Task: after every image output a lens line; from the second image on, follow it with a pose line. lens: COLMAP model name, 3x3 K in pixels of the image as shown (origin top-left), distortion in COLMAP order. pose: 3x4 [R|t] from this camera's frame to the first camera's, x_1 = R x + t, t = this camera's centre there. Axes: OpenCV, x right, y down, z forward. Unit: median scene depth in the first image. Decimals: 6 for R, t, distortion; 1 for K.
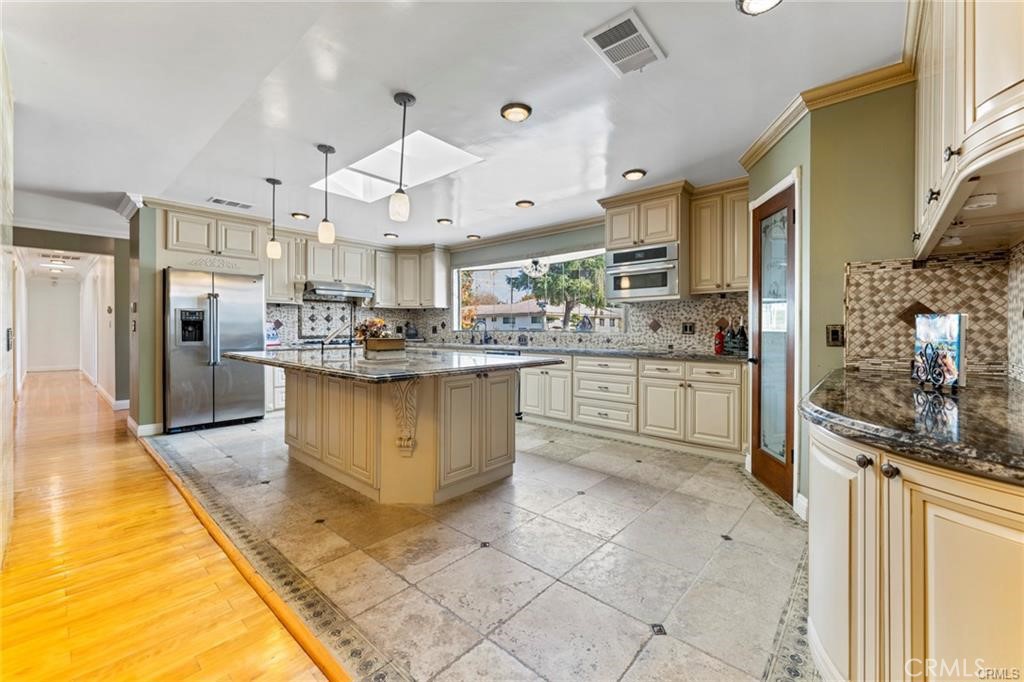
lens RADIAL K [[413.0, 0, 507.9], [0, 413.0, 331.8], [0, 0, 1]] dist [0.003352, -0.001641]
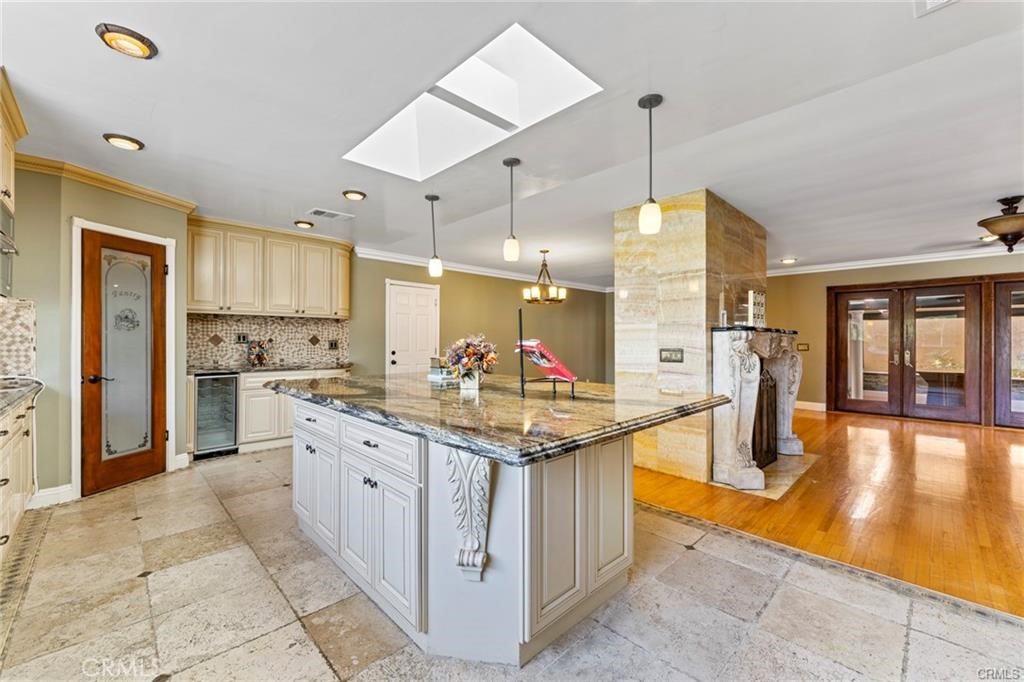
lens RADIAL K [[413.0, 0, 510.8], [0, 413.0, 340.0], [0, 0, 1]] dist [0.003352, -0.001641]
pose [[-0.997335, -0.002366, 0.072918, -0.385597], [-0.001866, 0.999974, 0.006932, -0.029232], [-0.072933, 0.006777, -0.997314, 1.479322]]
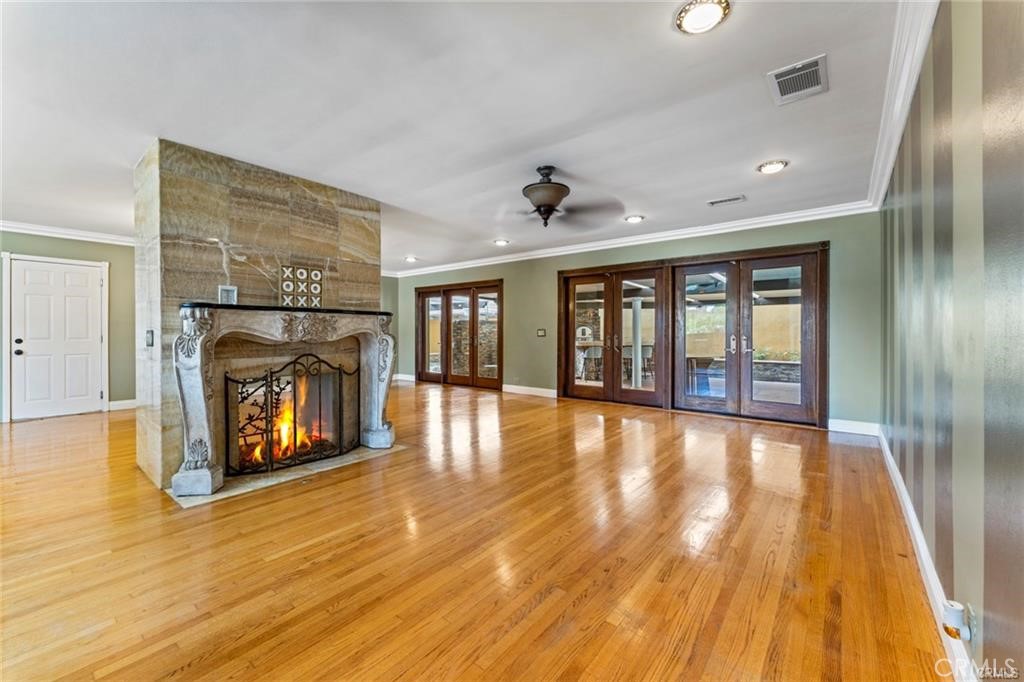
lens RADIAL K [[413.0, 0, 507.8], [0, 413.0, 331.0], [0, 0, 1]] dist [0.003352, -0.001641]
pose [[-0.998869, 0.002338, -0.047490, -1.277770], [0.002112, 0.999986, 0.004807, -0.005616], [0.047501, 0.004701, -0.998860, 1.344496]]
